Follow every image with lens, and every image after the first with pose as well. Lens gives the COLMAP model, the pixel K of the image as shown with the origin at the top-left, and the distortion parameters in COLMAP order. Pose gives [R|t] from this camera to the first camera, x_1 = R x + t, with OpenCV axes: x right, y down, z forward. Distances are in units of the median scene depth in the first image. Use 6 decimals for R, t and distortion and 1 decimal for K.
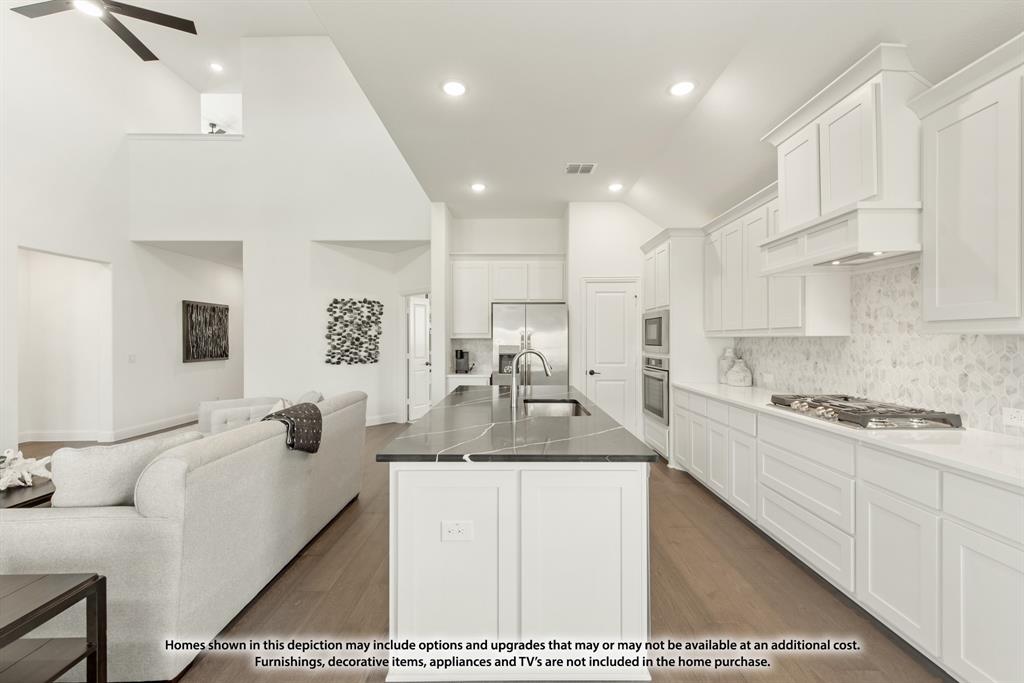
lens RADIAL K [[404.5, 0, 512.0], [0, 404.5, 341.5], [0, 0, 1]] dist [0.001096, -0.000116]
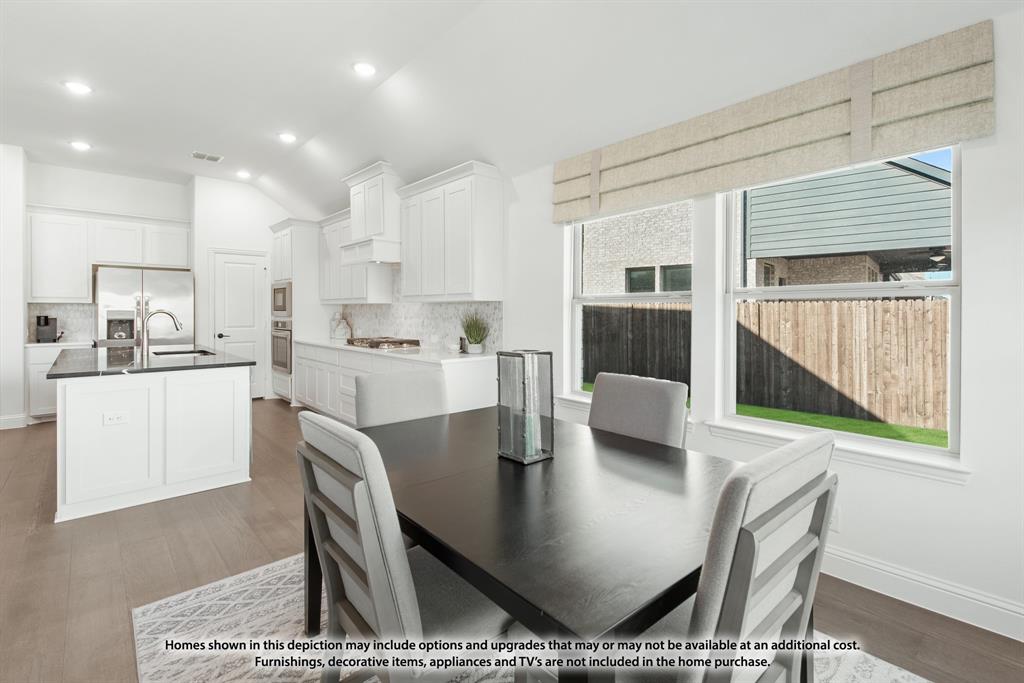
lens RADIAL K [[456.3, 0, 512.5], [0, 456.3, 313.1], [0, 0, 1]] dist [0.010726, -0.000211]
pose [[0.729353, -0.001162, 0.684137, -0.086119], [0.000419, 0.999999, 0.001252, 0.016628], [-0.684138, -0.000626, 0.729352, -0.512201]]
